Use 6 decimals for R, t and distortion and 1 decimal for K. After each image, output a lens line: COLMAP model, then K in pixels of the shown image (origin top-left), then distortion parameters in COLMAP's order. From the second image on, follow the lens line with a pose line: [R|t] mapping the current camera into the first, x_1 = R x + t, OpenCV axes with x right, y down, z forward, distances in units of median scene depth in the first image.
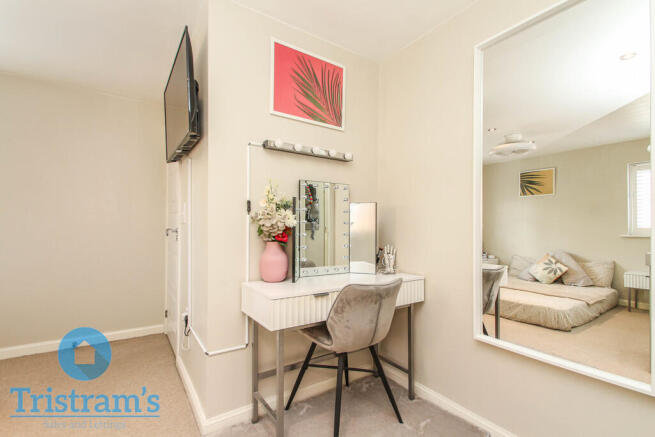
lens RADIAL K [[299.2, 0, 337.3], [0, 299.2, 226.6], [0, 0, 1]] dist [0.011305, -0.000139]
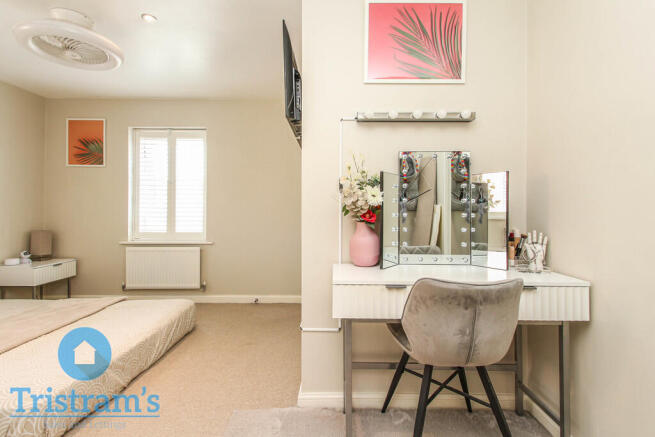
lens RADIAL K [[313.6, 0, 329.2], [0, 313.6, 208.0], [0, 0, 1]] dist [0.016168, -0.000199]
pose [[0.821074, -0.007562, -0.570772, 0.247252], [0.006732, 0.999971, -0.003564, 0.009643], [0.570782, -0.000917, 0.821101, 0.151922]]
